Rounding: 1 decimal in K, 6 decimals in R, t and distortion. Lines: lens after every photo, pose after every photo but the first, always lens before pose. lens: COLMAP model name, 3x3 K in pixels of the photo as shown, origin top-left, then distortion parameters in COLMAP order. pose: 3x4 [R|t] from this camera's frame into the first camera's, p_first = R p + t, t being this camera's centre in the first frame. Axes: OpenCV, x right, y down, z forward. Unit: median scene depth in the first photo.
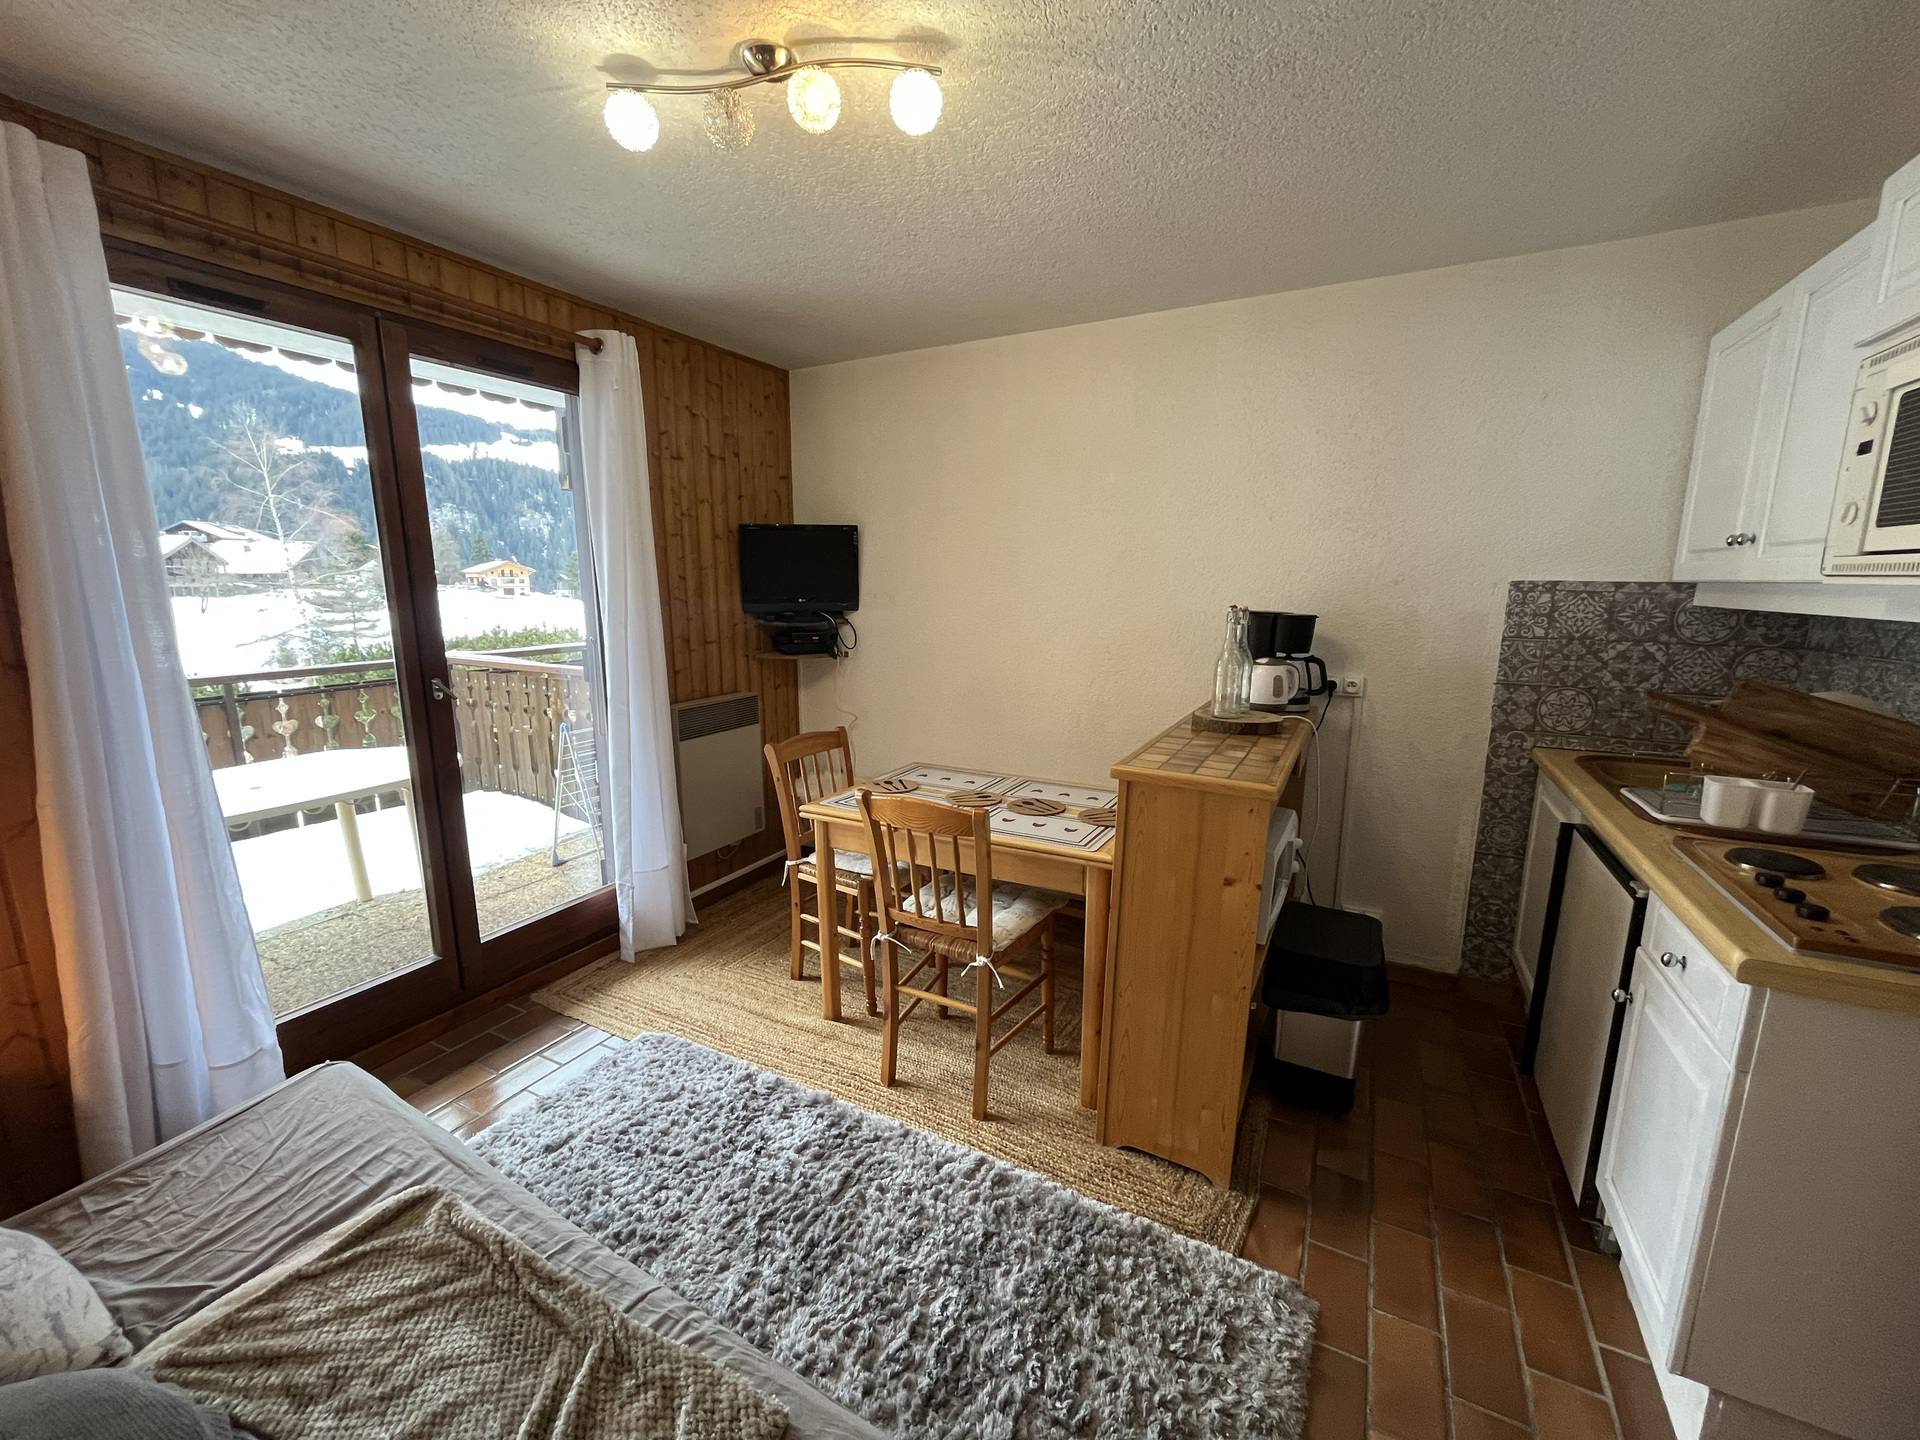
lens RADIAL K [[773.4, 0, 958.7], [0, 773.4, 725.8], [0, 0, 1]] dist [-0.002622, -0.000356]
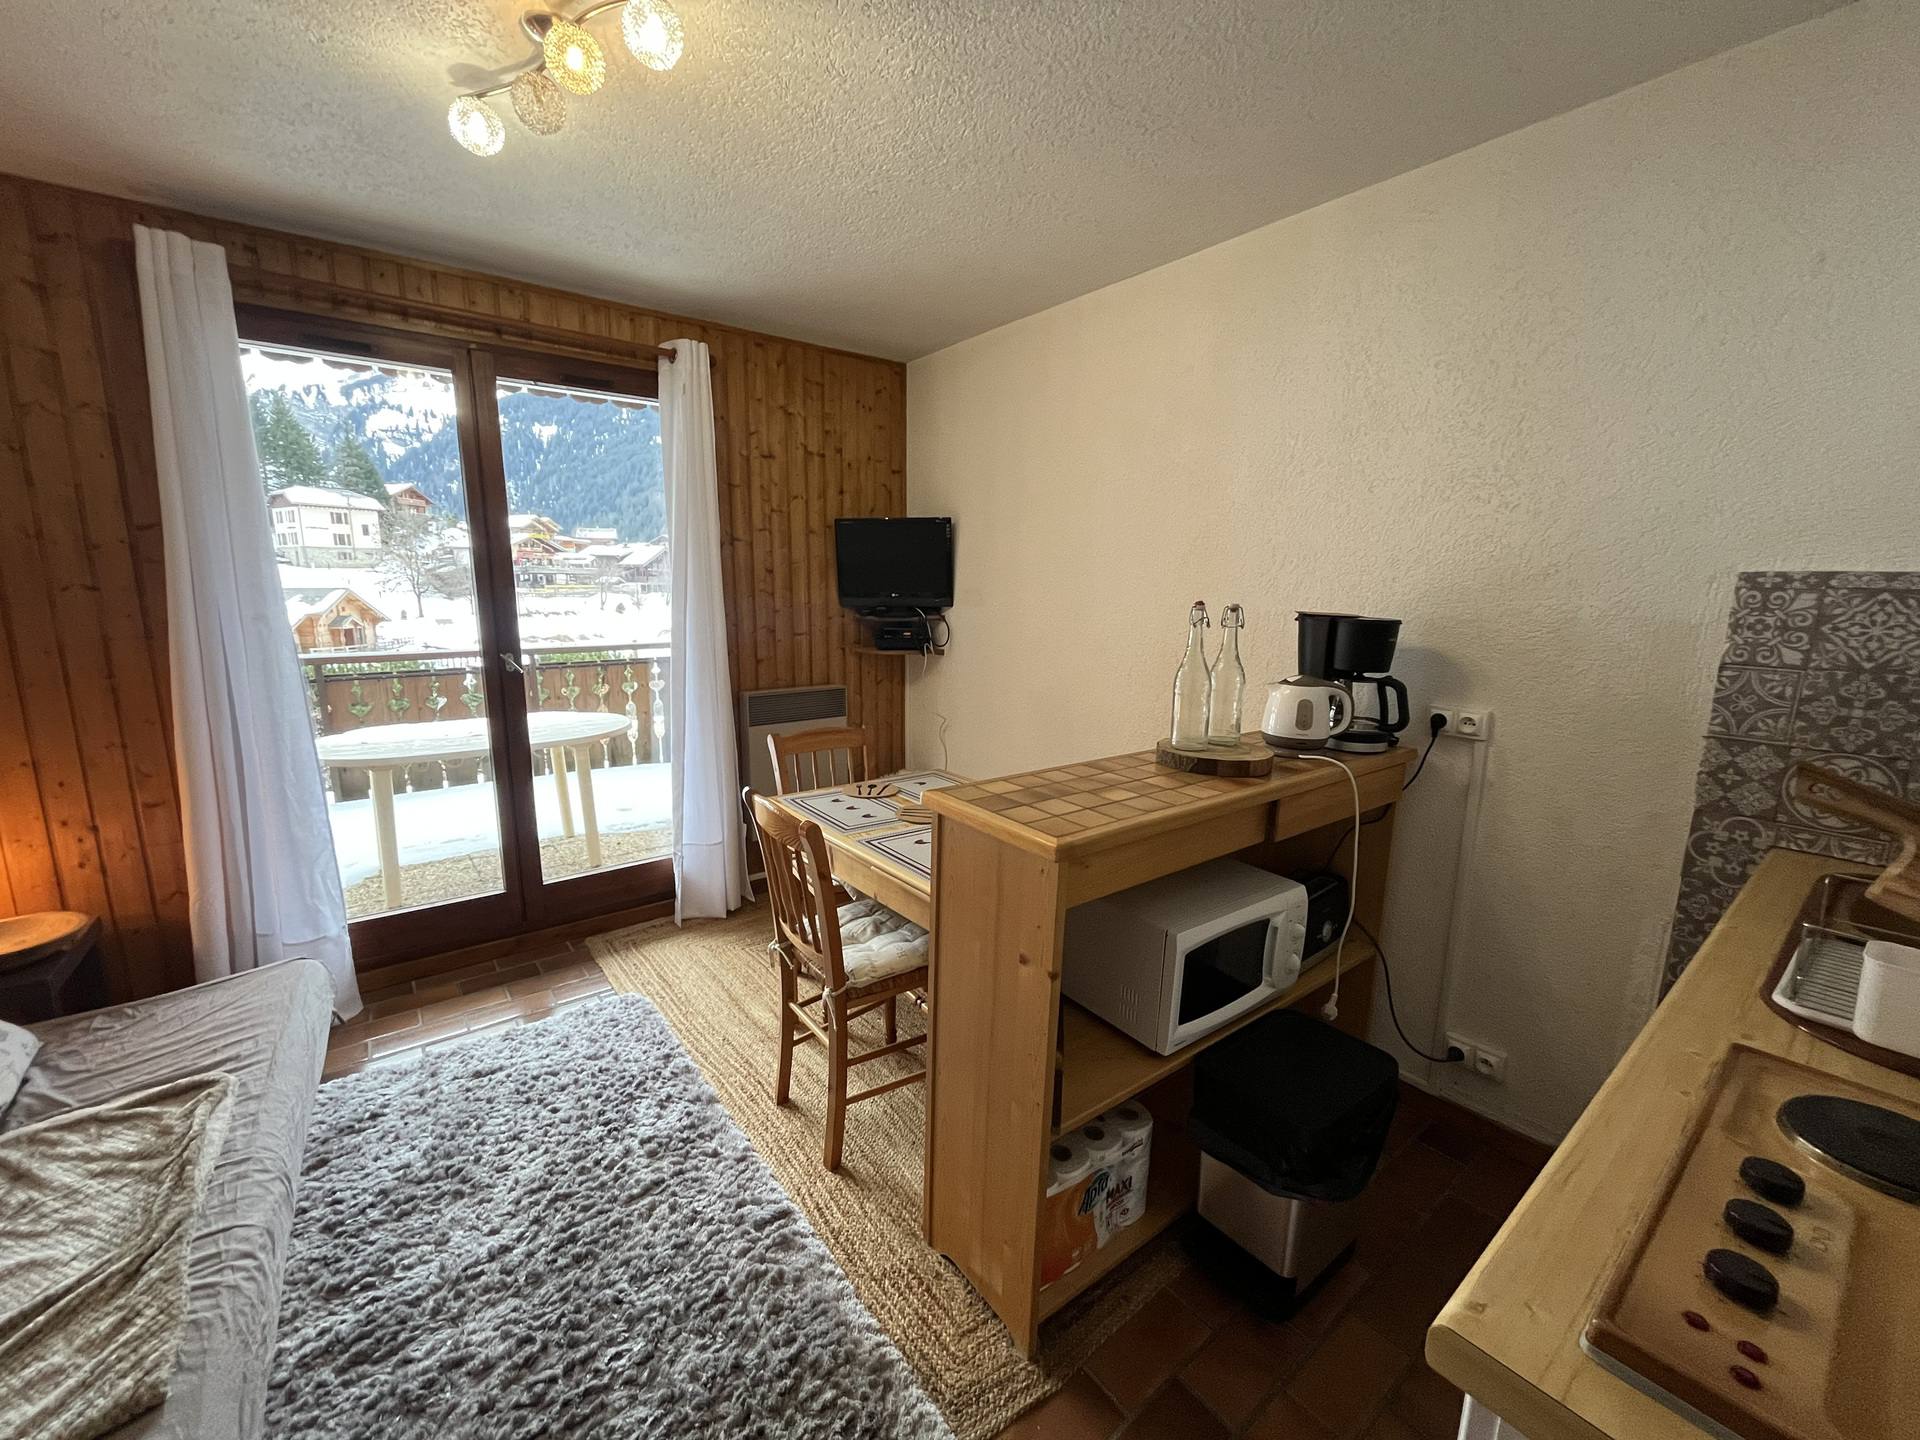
lens RADIAL K [[774.0, 0, 956.9], [0, 774.0, 725.7], [0, 0, 1]] dist [-0.002365, -0.000028]
pose [[0.911691, 0.081414, -0.402730, 0.419063], [-0.083550, 0.996428, 0.012295, -0.022437], [0.402292, 0.022438, 0.915236, 0.198060]]
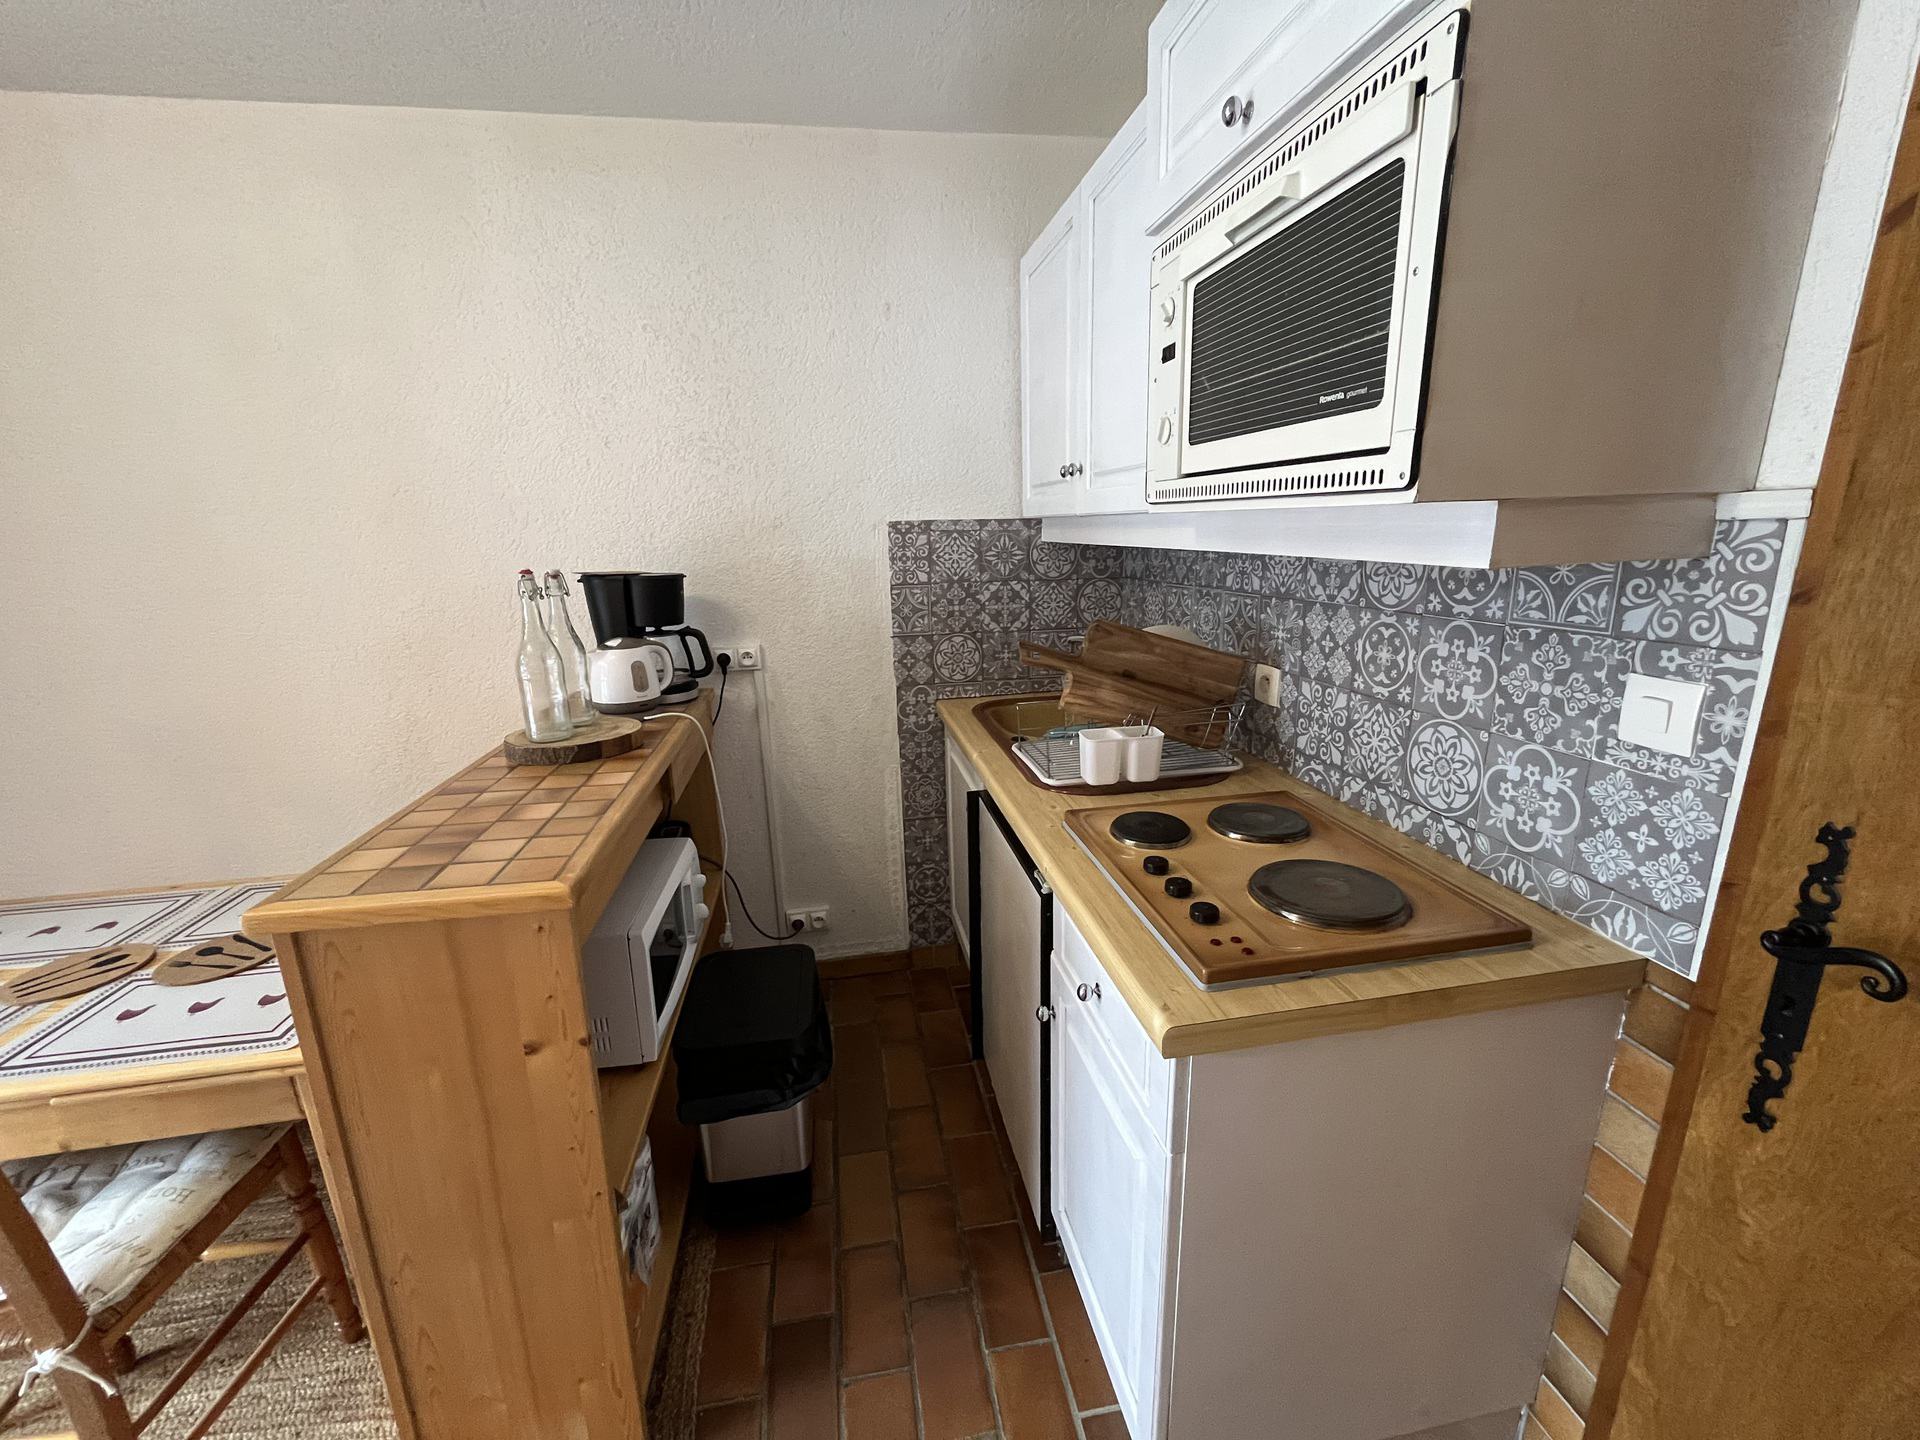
lens RADIAL K [[773.4, 0, 958.7], [0, 773.4, 725.8], [0, 0, 1]] dist [-0.002622, -0.000356]
pose [[0.790713, -0.179361, 0.585322, 0.221462], [0.143759, 0.983783, 0.107257, -0.041055], [-0.595068, -0.000664, 0.803675, 0.241318]]
